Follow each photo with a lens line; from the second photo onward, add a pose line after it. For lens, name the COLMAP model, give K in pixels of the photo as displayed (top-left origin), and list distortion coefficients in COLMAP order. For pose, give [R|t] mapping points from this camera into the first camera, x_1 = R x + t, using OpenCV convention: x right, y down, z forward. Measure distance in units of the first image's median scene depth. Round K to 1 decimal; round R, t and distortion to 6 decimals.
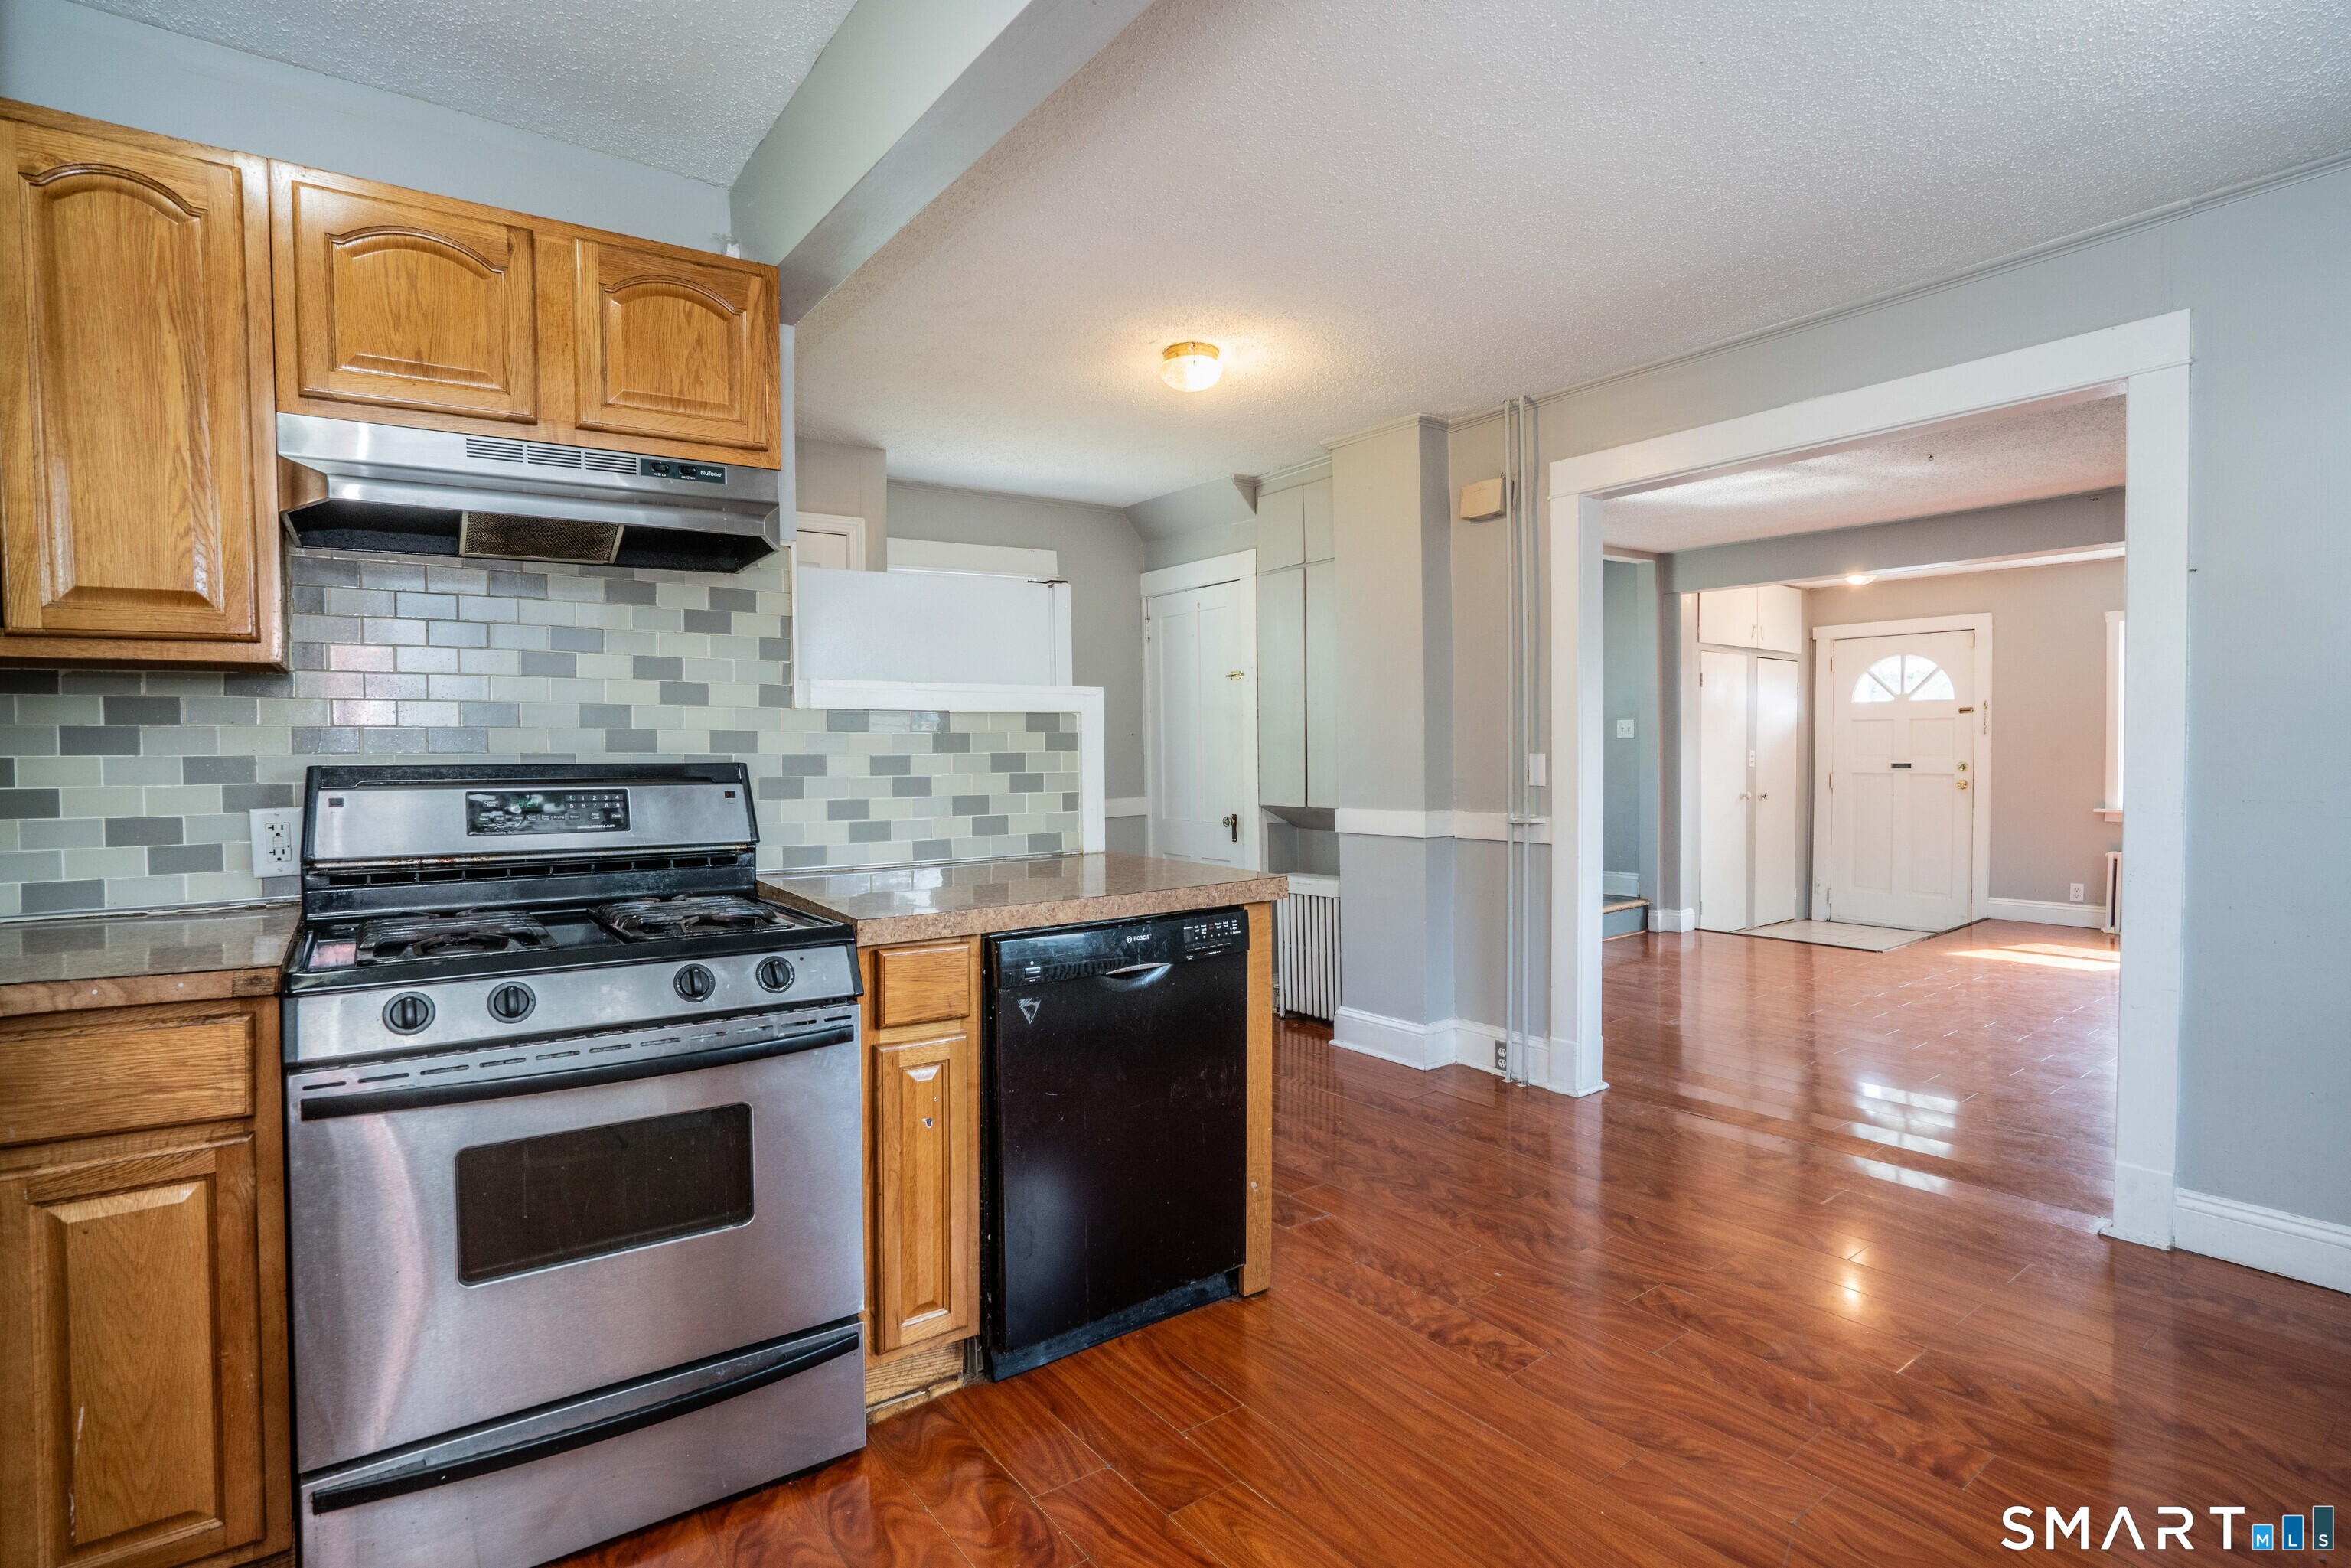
lens RADIAL K [[1154.0, 0, 1176.6], [0, 1154.0, 762.2], [0, 0, 1]] dist [-0.011545, 0.000352]
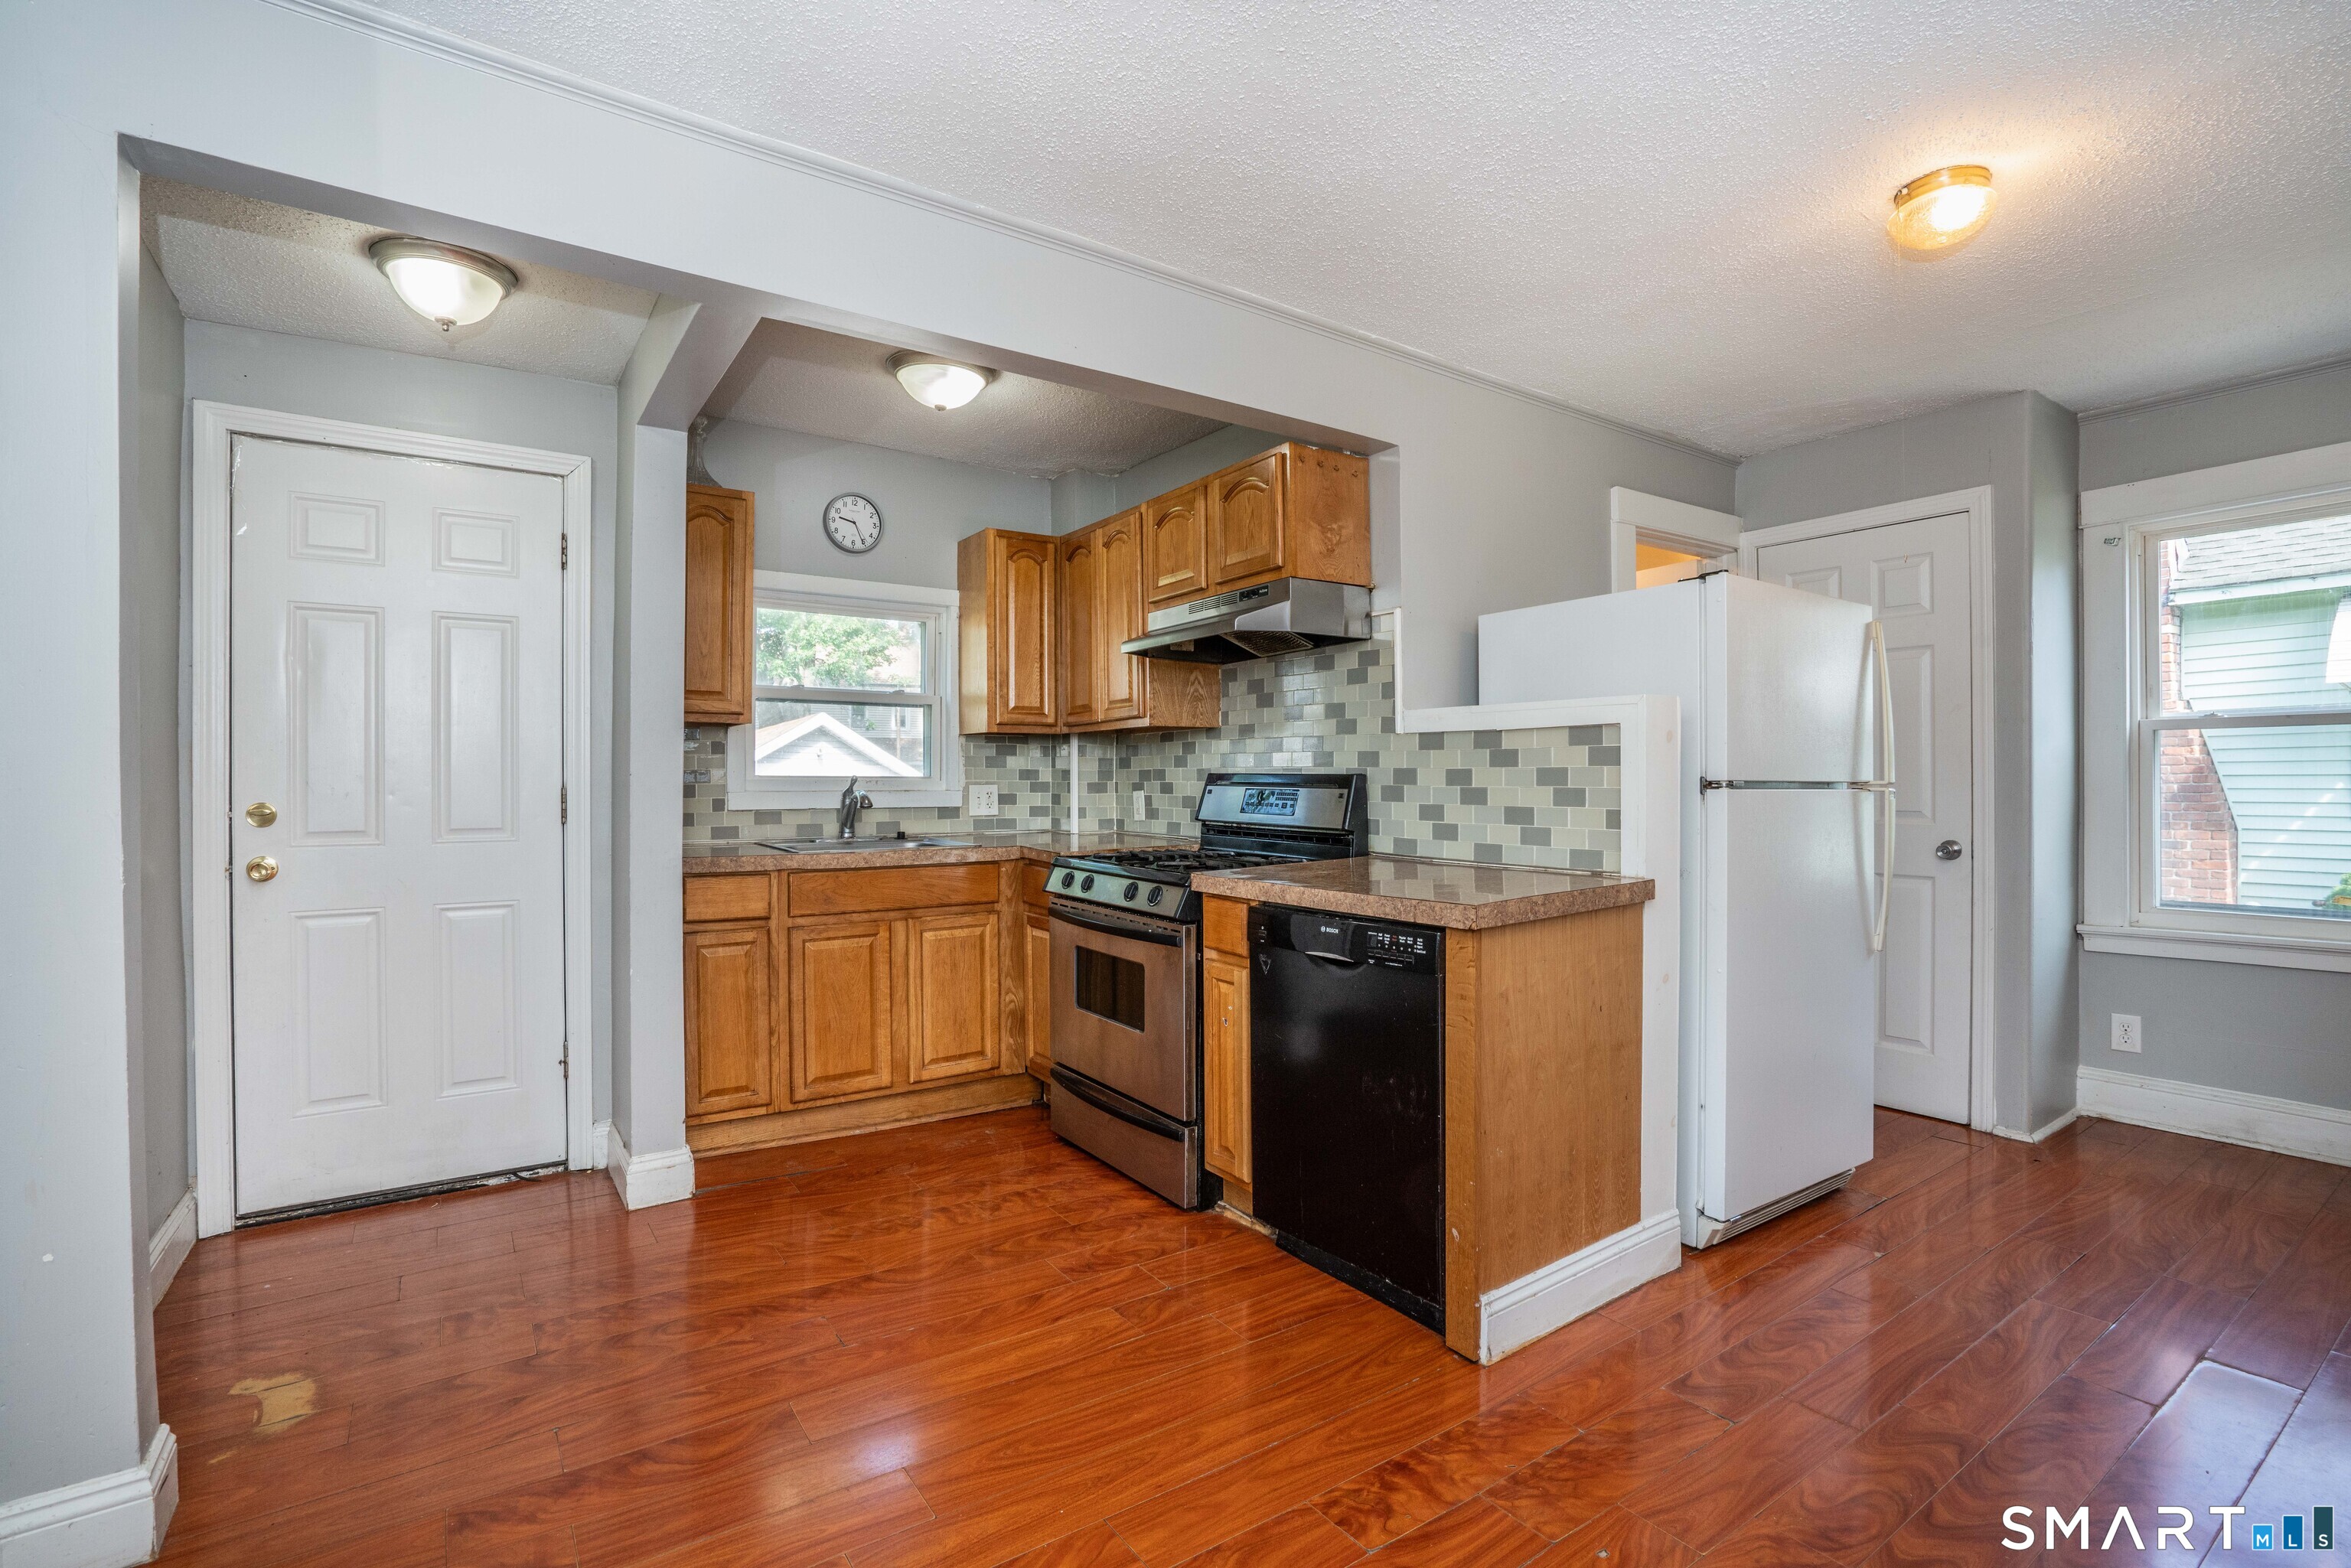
lens RADIAL K [[1083.0, 0, 1180.2], [0, 1083.0, 770.9], [0, 0, 1]] dist [-0.025469, 0.002222]
pose [[-0.033124, 0.001290, -0.999450, 0.978194], [-0.011835, 0.999929, 0.001683, -0.002854], [0.999381, 0.011884, -0.033107, 0.841189]]
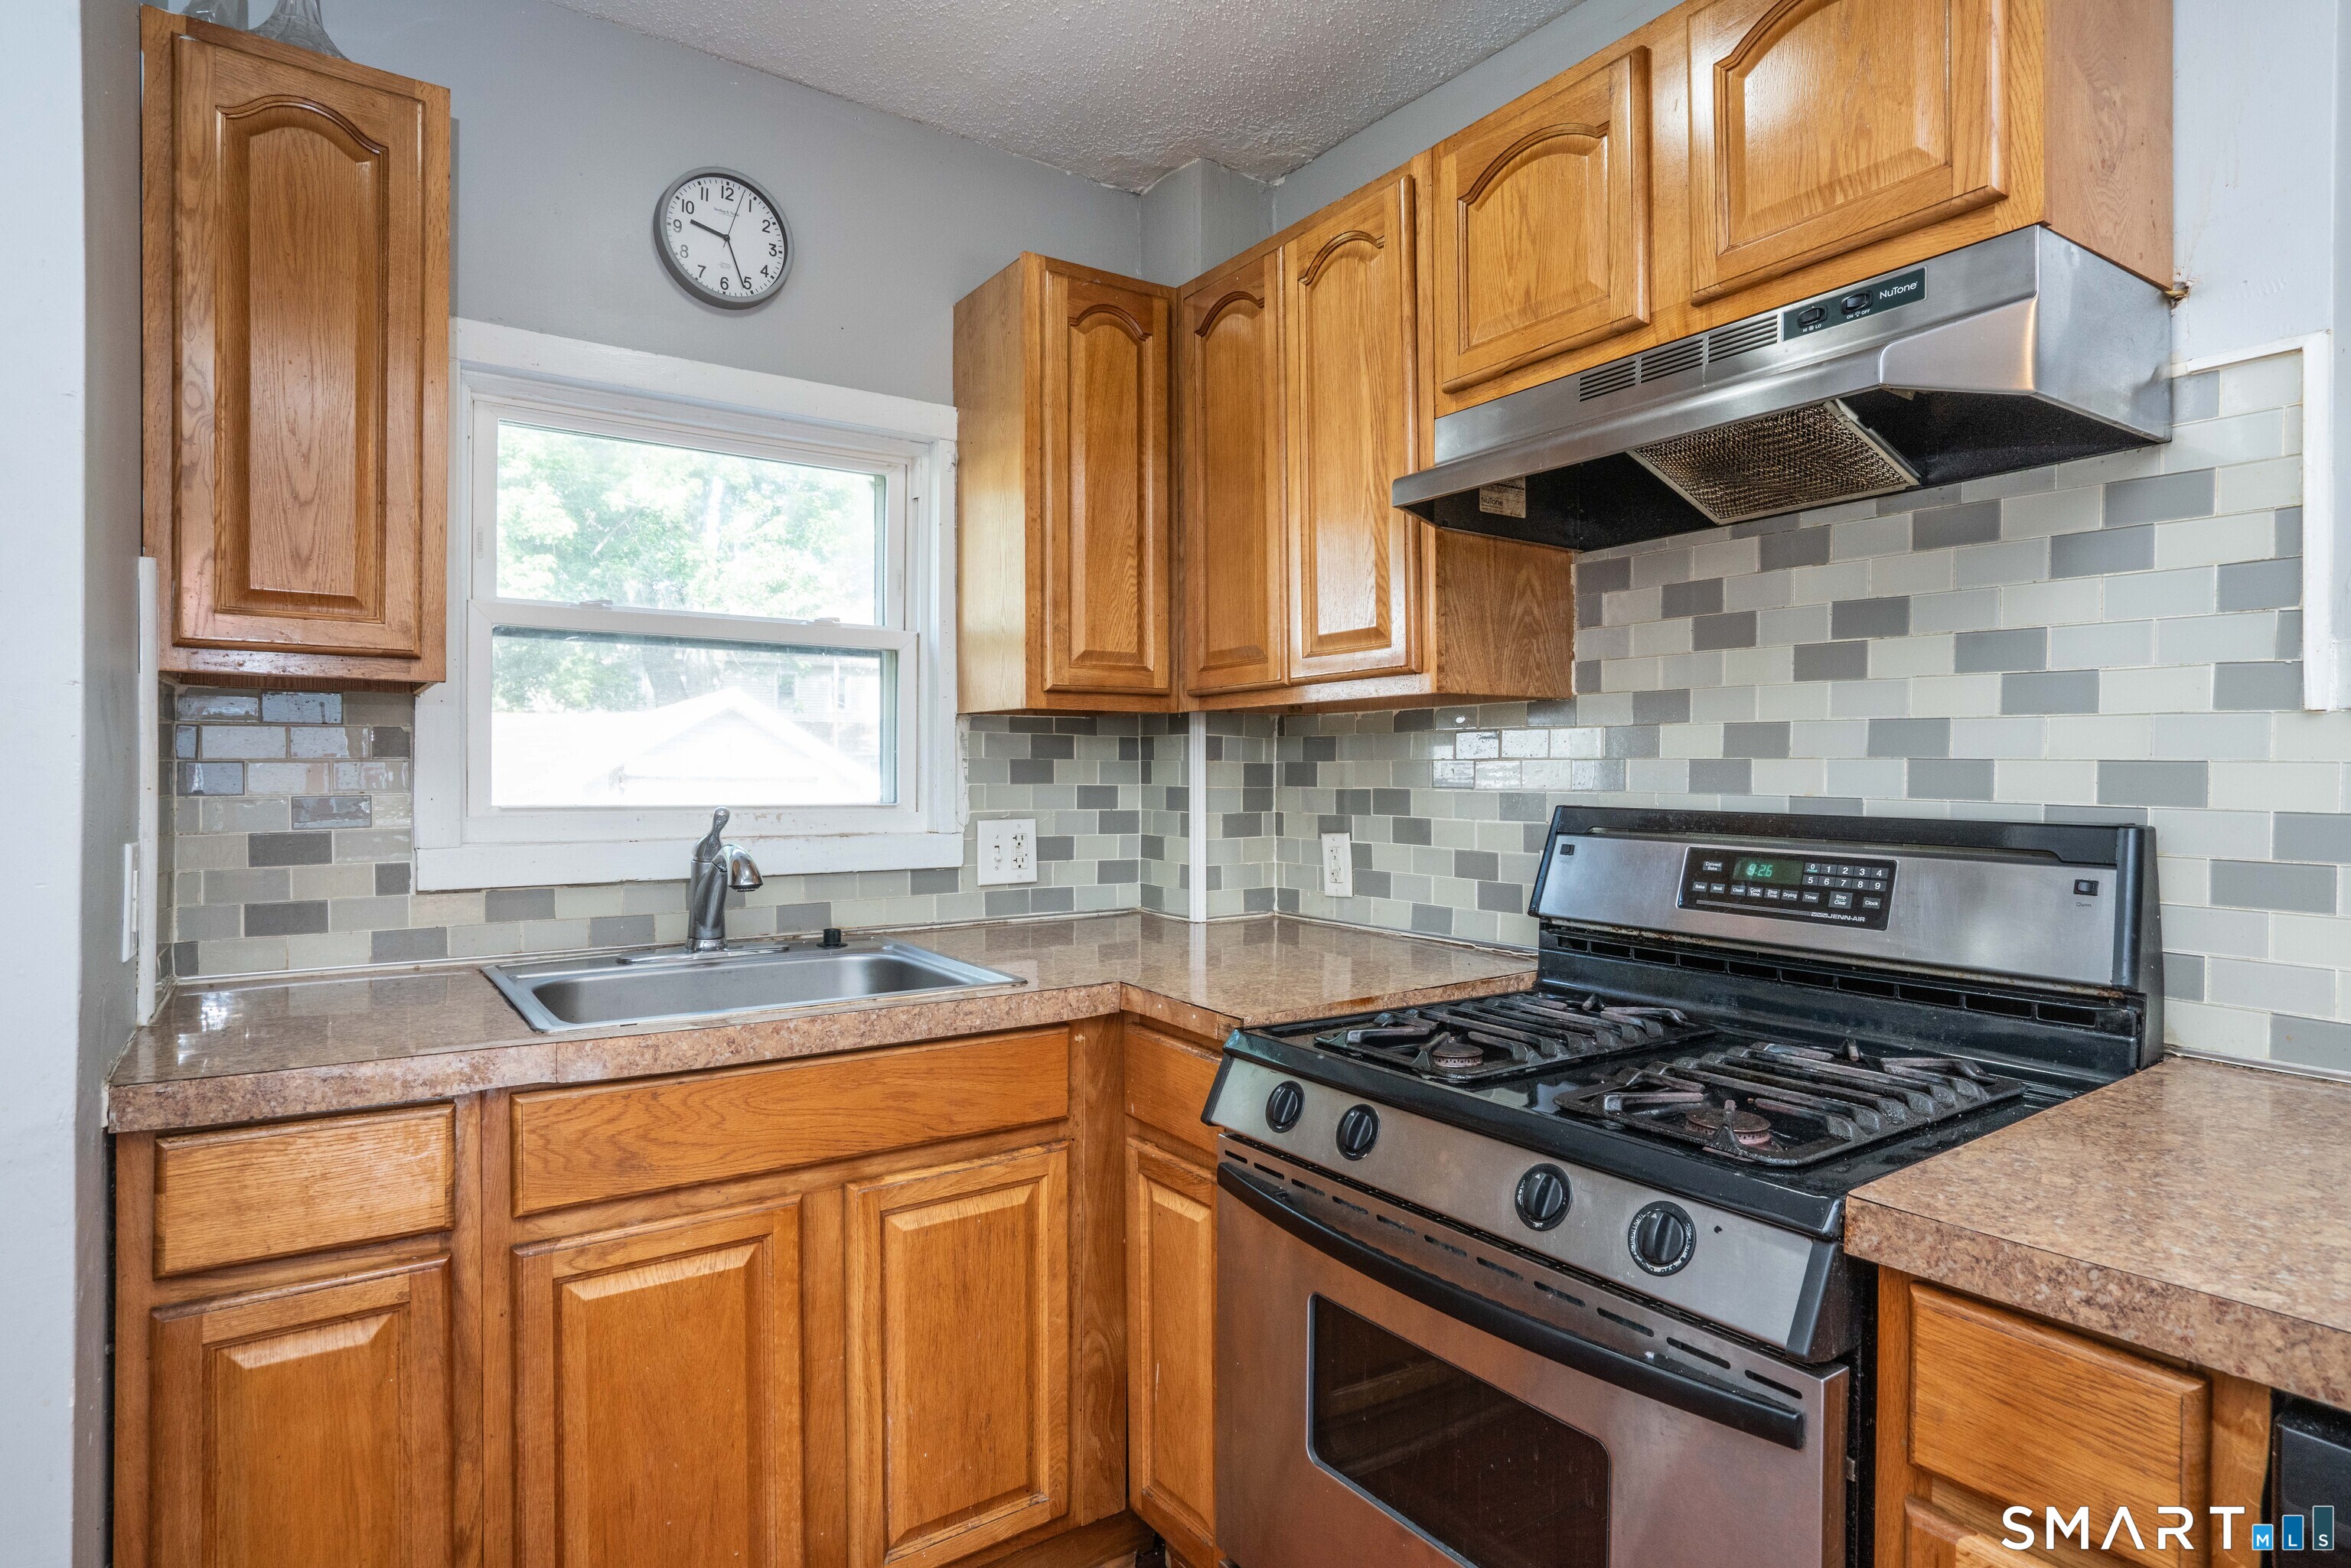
lens RADIAL K [[1273.3, 0, 1191.8], [0, 1273.3, 774.1], [0, 0, 1]] dist [-0.007040, 0.000017]
pose [[-0.015763, 0.010620, -0.999819, 0.177785], [-0.014053, 0.999842, 0.010842, -0.022527], [0.999777, 0.014221, -0.015611, 0.611389]]
